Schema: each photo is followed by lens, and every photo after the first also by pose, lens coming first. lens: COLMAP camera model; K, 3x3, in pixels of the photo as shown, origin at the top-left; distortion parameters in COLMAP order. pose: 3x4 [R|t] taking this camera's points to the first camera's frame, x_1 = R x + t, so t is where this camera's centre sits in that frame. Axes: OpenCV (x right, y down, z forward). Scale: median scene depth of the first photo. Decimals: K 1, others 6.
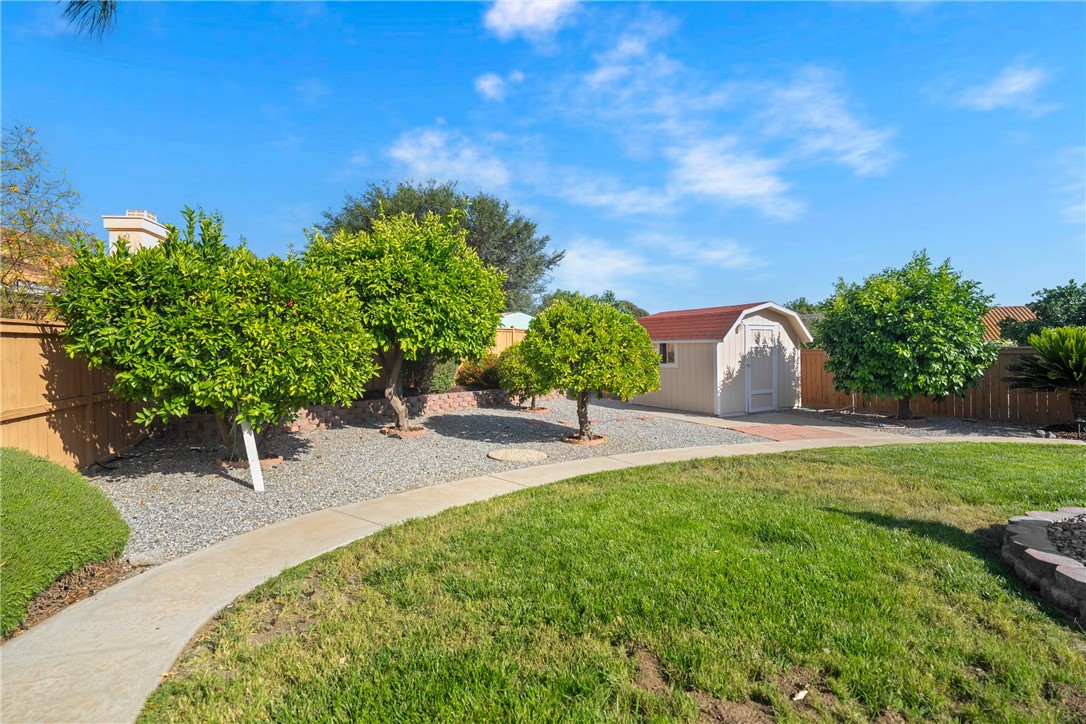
lens RADIAL K [[521.2, 0, 543.0], [0, 521.2, 362.0], [0, 0, 1]] dist [-0.001208, -0.000344]
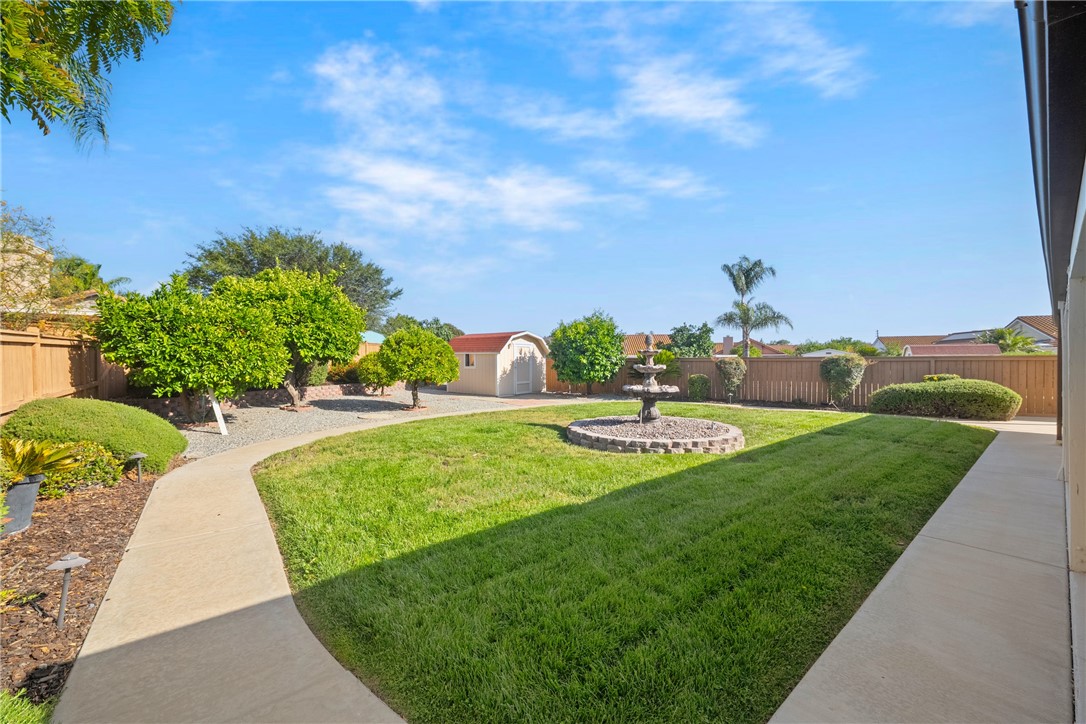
lens RADIAL K [[413.0, 0, 545.7], [0, 413.0, 364.7], [0, 0, 1]] dist [-0.000121, -0.000056]
pose [[0.930666, 0.002524, 0.365861, -0.021759], [-0.000446, 0.999983, -0.005763, 0.008101], [-0.365869, 0.005201, 0.930652, -0.422568]]
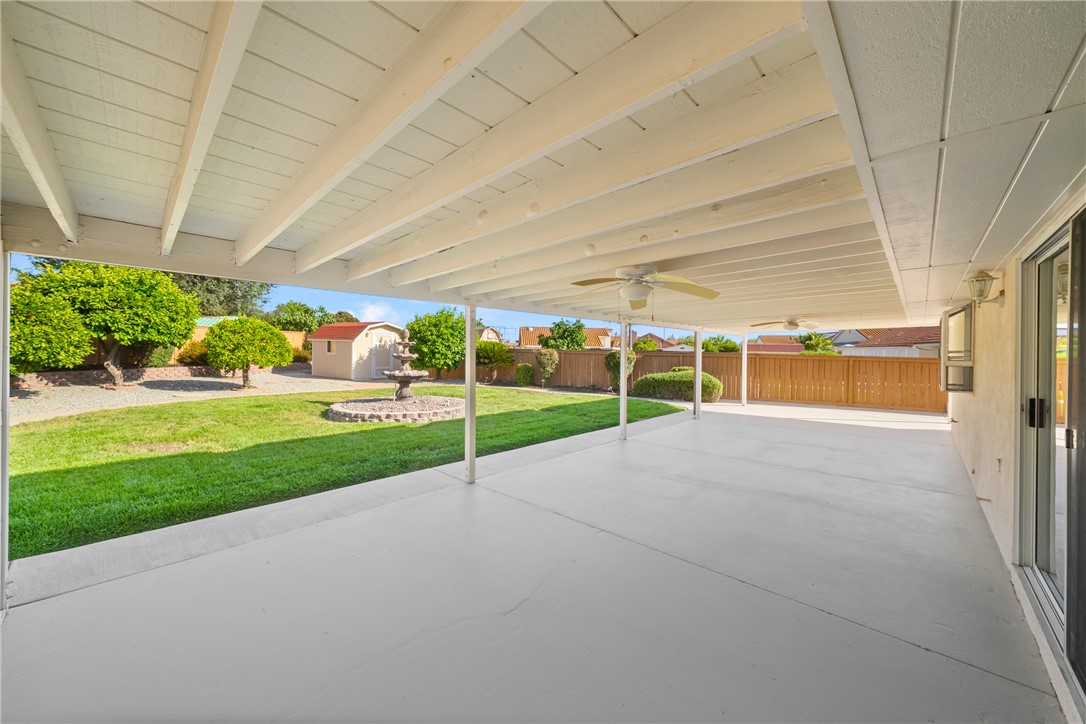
lens RADIAL K [[397.1, 0, 541.0], [0, 397.1, 353.8], [0, 0, 1]] dist [-0.001939, -0.000186]
pose [[0.879985, 0.022568, 0.474465, 0.318310], [-0.021893, 0.999736, -0.006949, 0.002573], [-0.474497, -0.004272, 0.880247, -0.769247]]
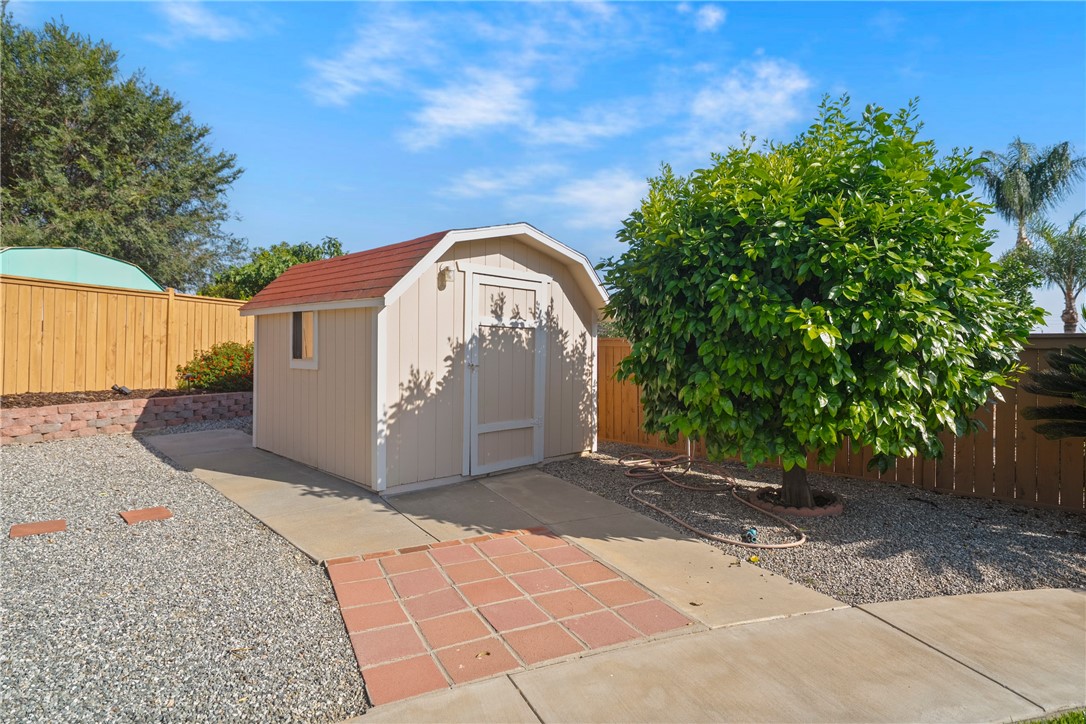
lens RADIAL K [[562.3, 0, 543.0], [0, 562.3, 362.0], [0, 0, 1]] dist [0.001177, 0.000035]
pose [[0.966605, 0.015034, 0.255830, 0.437965], [-0.014927, 0.999886, -0.002361, 0.003054], [-0.255837, -0.001537, 0.966719, 0.707332]]
